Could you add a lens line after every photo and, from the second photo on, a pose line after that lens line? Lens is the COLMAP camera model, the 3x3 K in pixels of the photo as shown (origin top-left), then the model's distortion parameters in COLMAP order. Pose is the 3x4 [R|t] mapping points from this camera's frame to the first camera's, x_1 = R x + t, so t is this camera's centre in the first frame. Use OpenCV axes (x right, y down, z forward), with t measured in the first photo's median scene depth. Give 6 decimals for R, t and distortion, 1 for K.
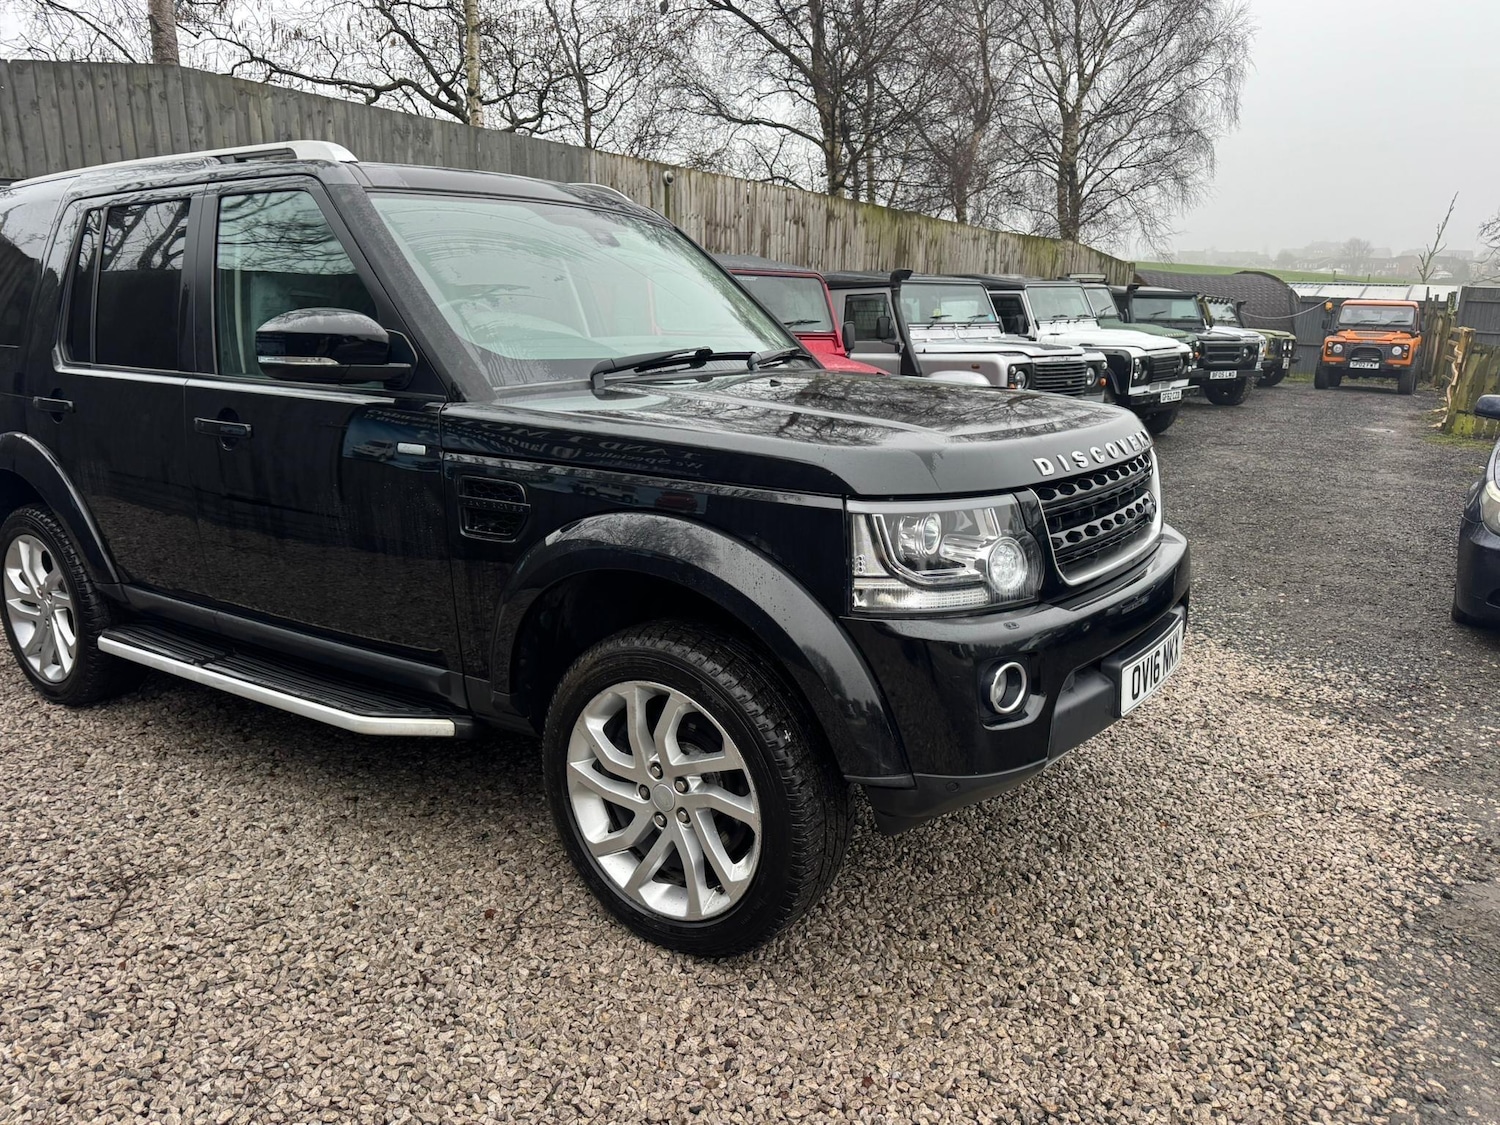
lens RADIAL K [[1214.3, 0, 772.0], [0, 1214.3, 462.2], [0, 0, 1]] dist [-0.002403, 0.004773]
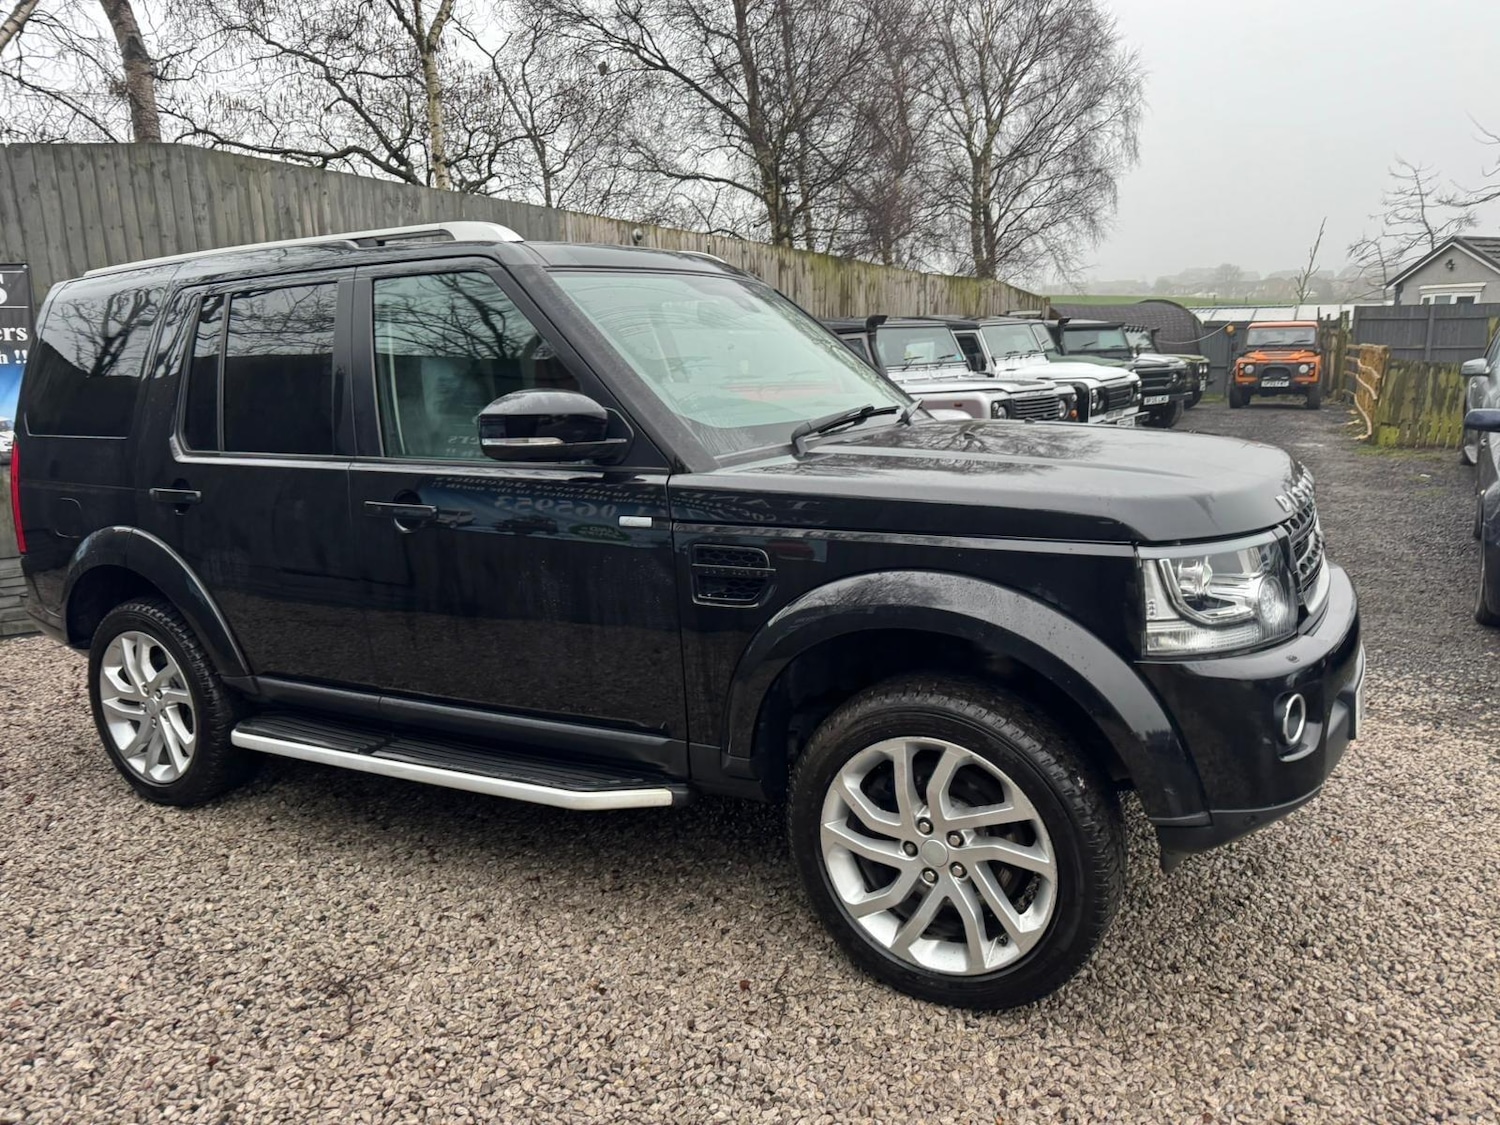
lens RADIAL K [[1203.4, 0, 749.3], [0, 1203.4, 430.9], [0, 0, 1]] dist [0.010483, -0.009932]
pose [[0.994803, -0.051298, 0.087951, -0.217625], [0.056427, 0.996787, -0.056851, -0.018331], [-0.084752, 0.061518, 0.994501, -0.008795]]
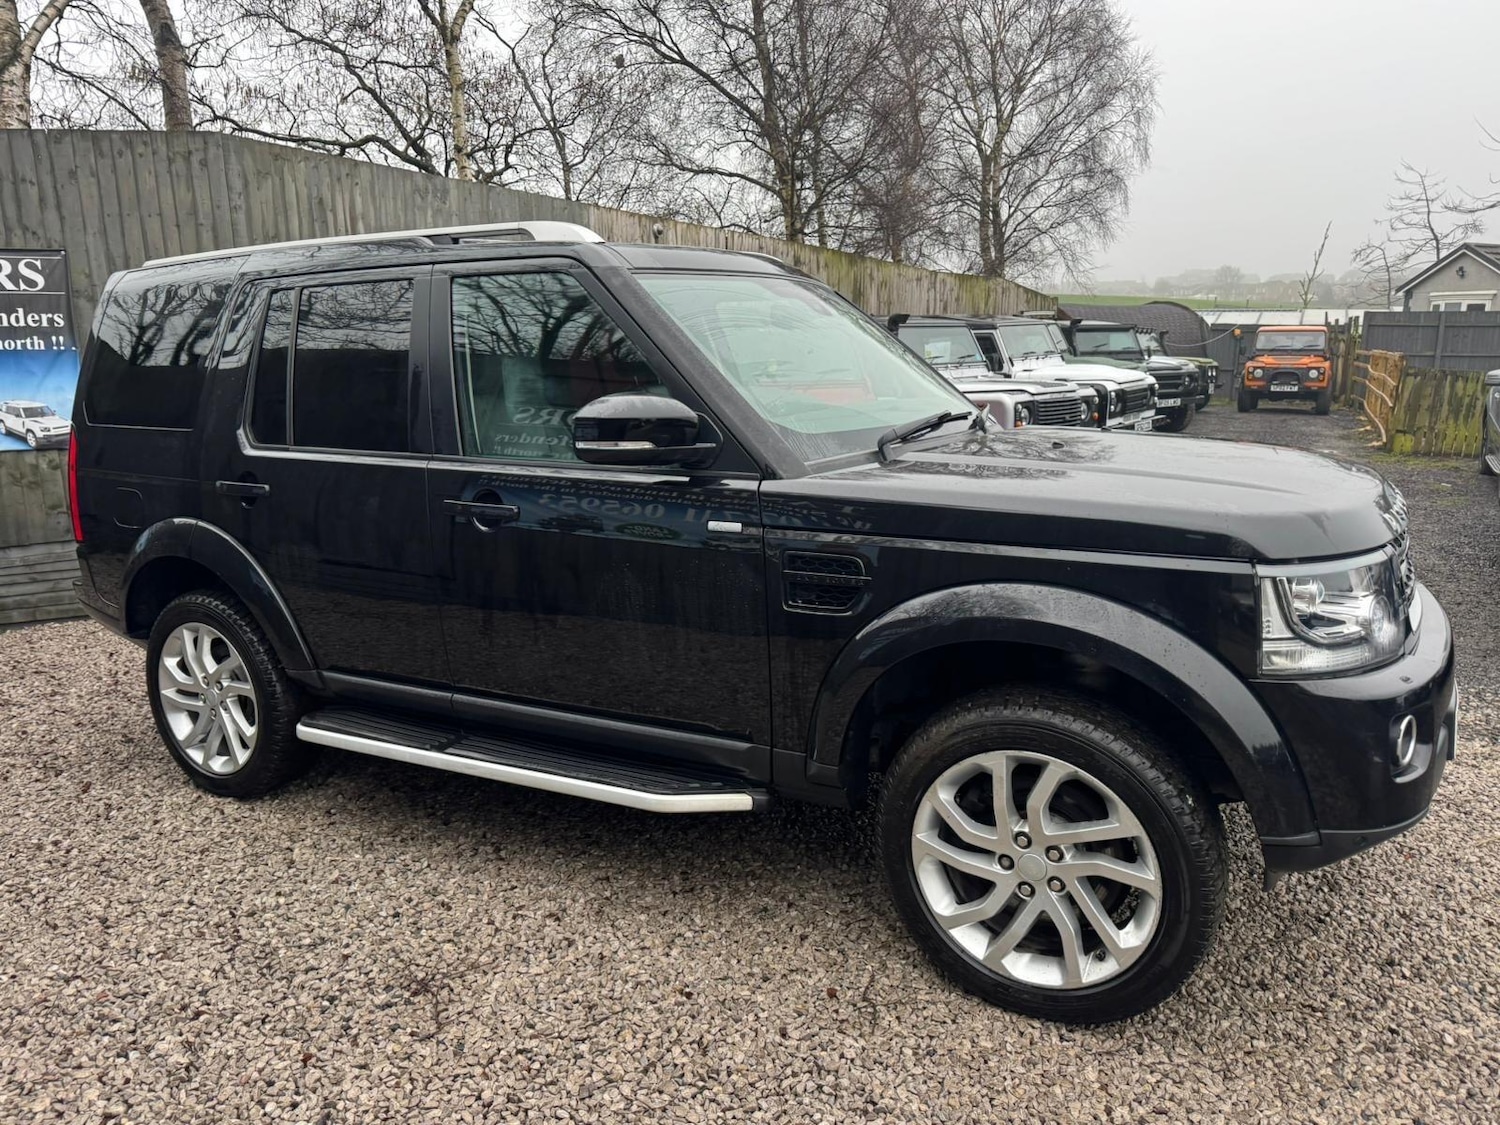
lens RADIAL K [[1201.6, 0, 723.8], [0, 1201.6, 435.2], [0, 0, 1]] dist [0.009942, -0.008364]
pose [[0.996198, -0.034428, 0.080030, -0.285730], [0.038293, 0.998148, -0.047271, -0.030327], [-0.078255, 0.050156, 0.995671, 0.001126]]
